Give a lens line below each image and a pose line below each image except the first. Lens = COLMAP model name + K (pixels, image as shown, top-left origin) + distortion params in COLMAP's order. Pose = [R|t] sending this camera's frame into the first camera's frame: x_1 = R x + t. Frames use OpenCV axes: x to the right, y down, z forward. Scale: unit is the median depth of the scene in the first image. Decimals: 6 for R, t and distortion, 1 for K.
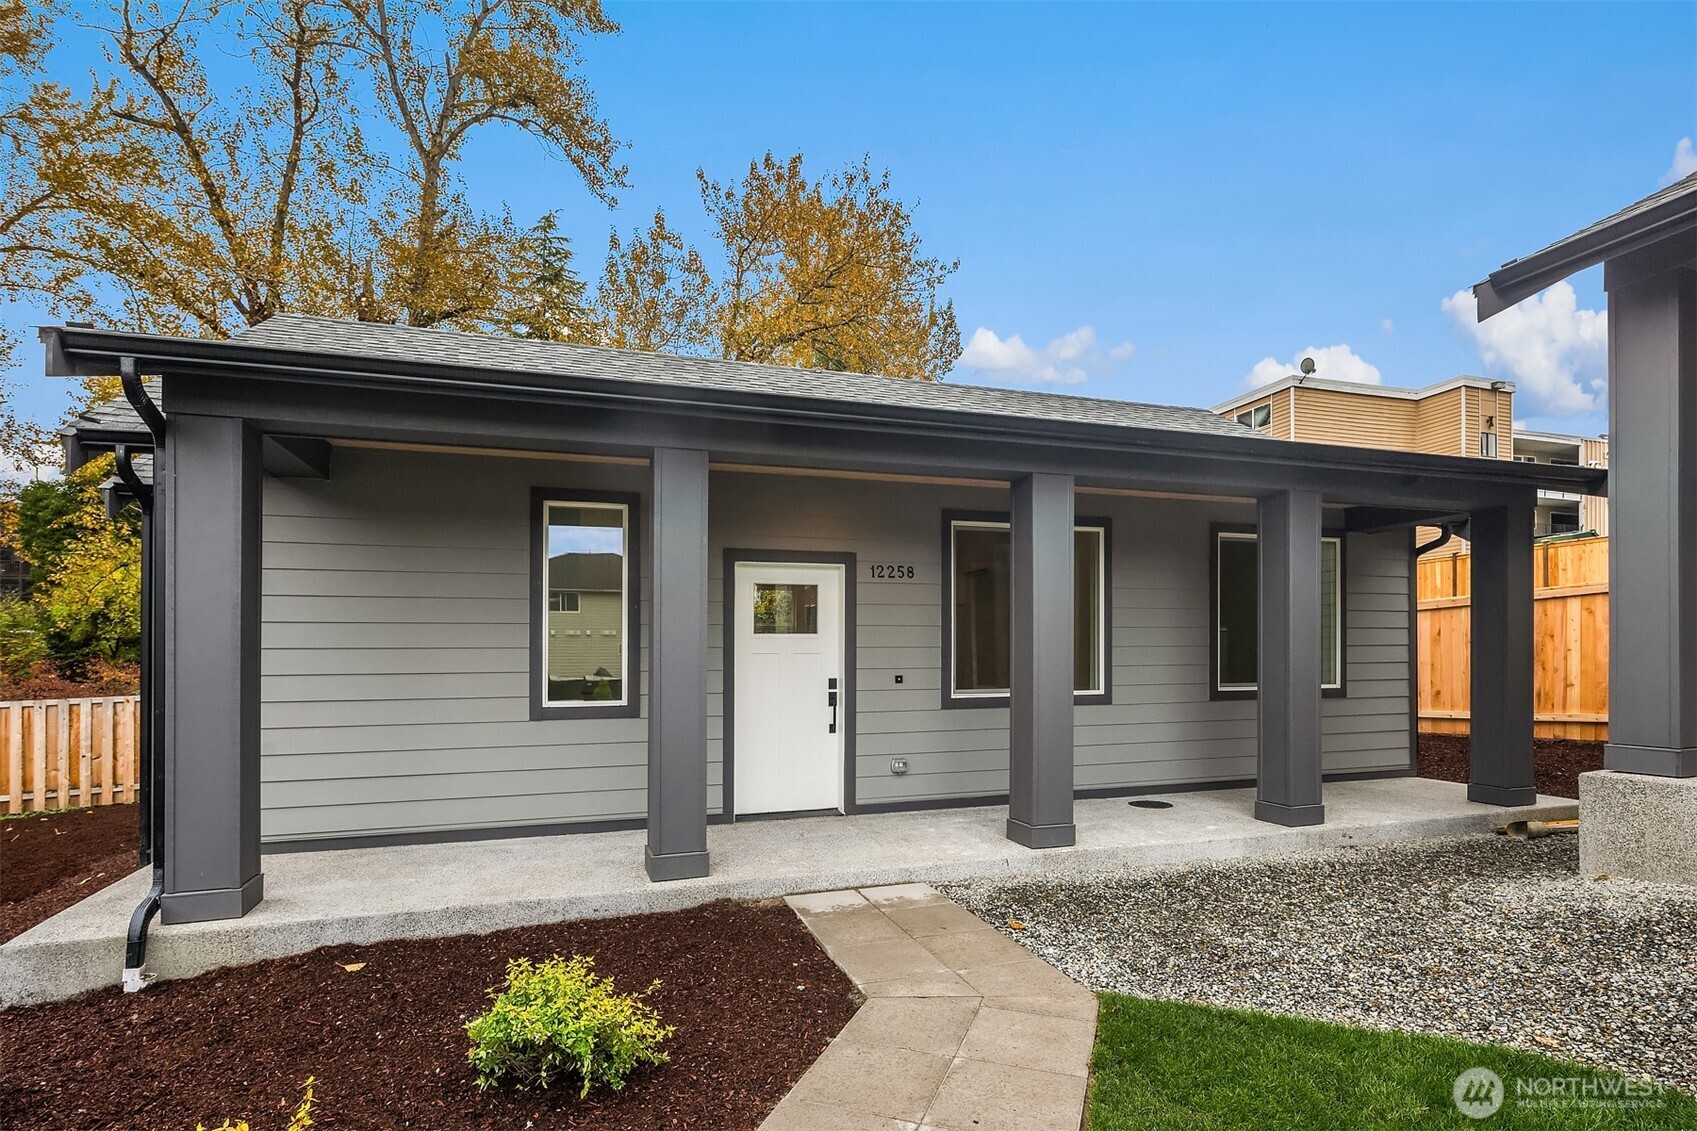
lens RADIAL K [[839.8, 0, 854.9], [0, 839.8, 619.2], [0, 0, 1]] dist [0.004540, -0.002920]
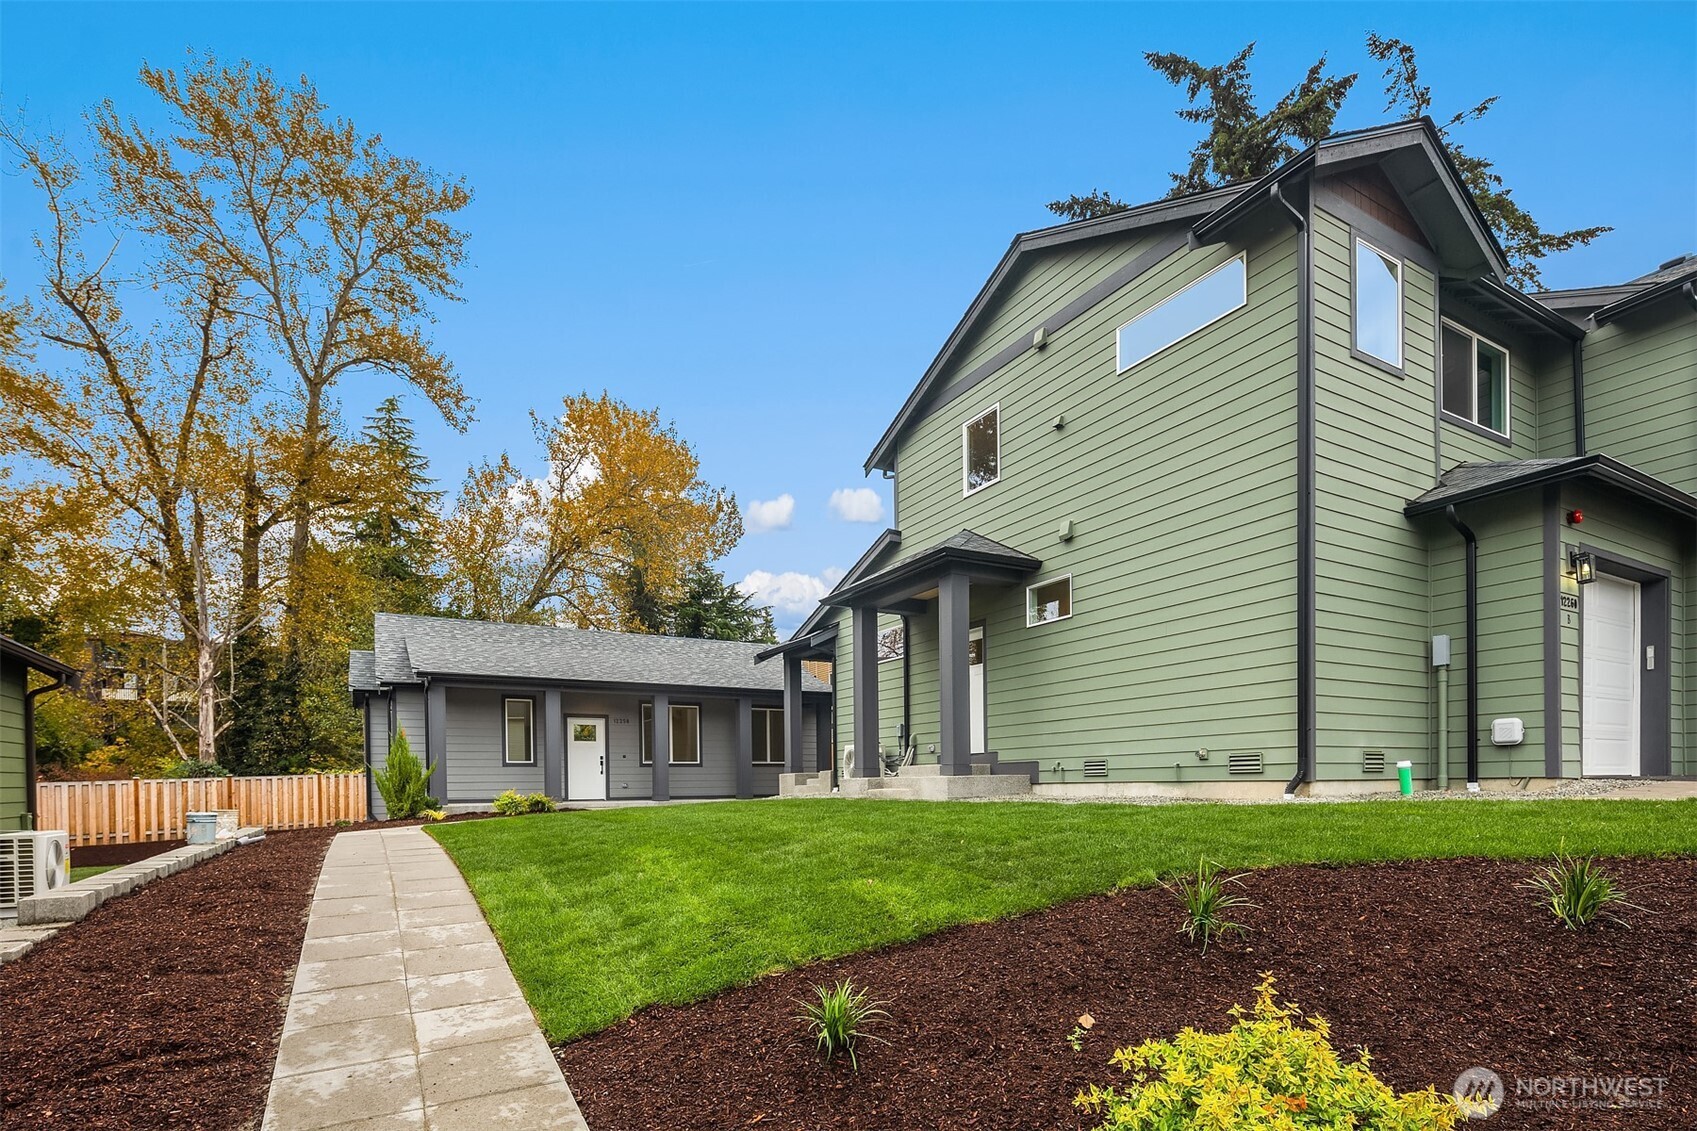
lens RADIAL K [[839.8, 0, 851.3], [0, 839.8, 803.5], [0, 0, 1]] dist [0.004540, -0.002920]
pose [[0.981657, -0.006516, 0.190543, 0.067472], [-0.006970, 0.997521, 0.070023, 0.005228], [-0.190527, -0.070067, 0.979178, -0.521034]]
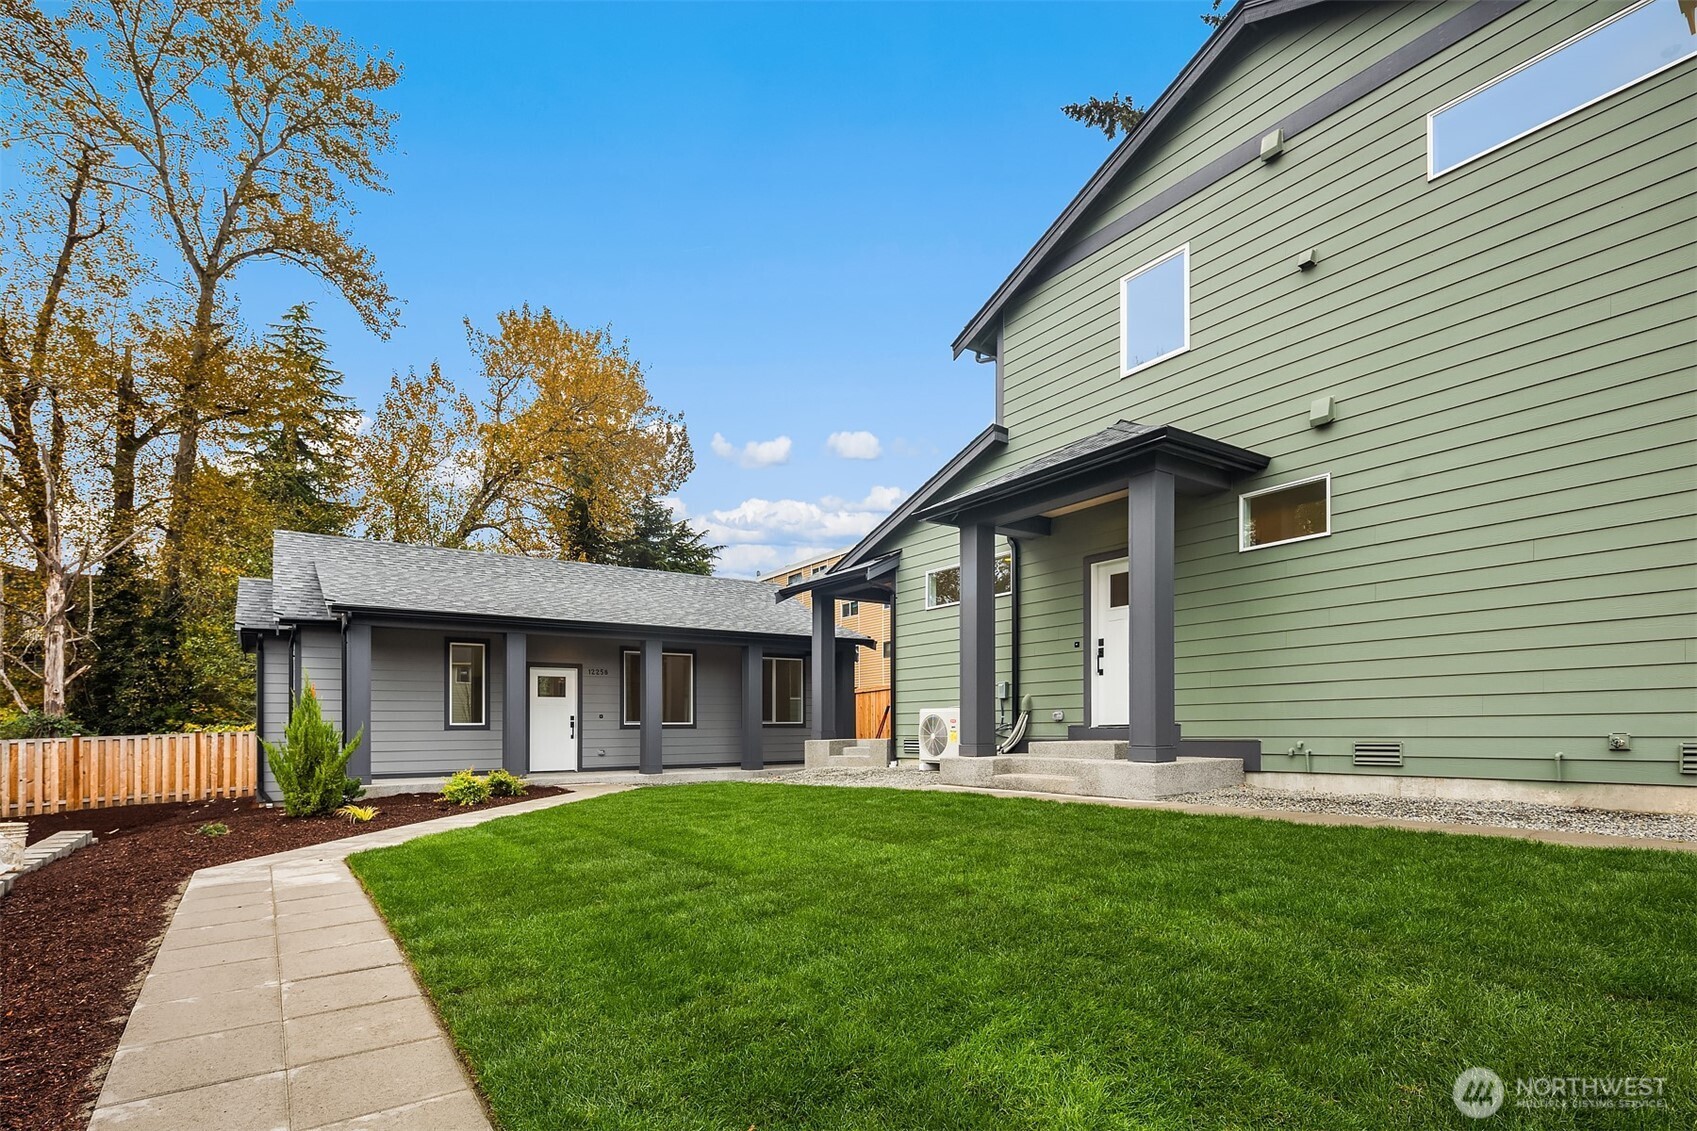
lens RADIAL K [[839.8, 0, 848.9], [0, 839.8, 723.0], [0, 0, 1]] dist [0.004540, -0.002920]
pose [[0.961729, 0.002368, 0.273994, 0.018382], [-0.013089, 0.999218, 0.037306, -0.002427], [-0.273691, -0.039465, 0.961008, -0.369516]]
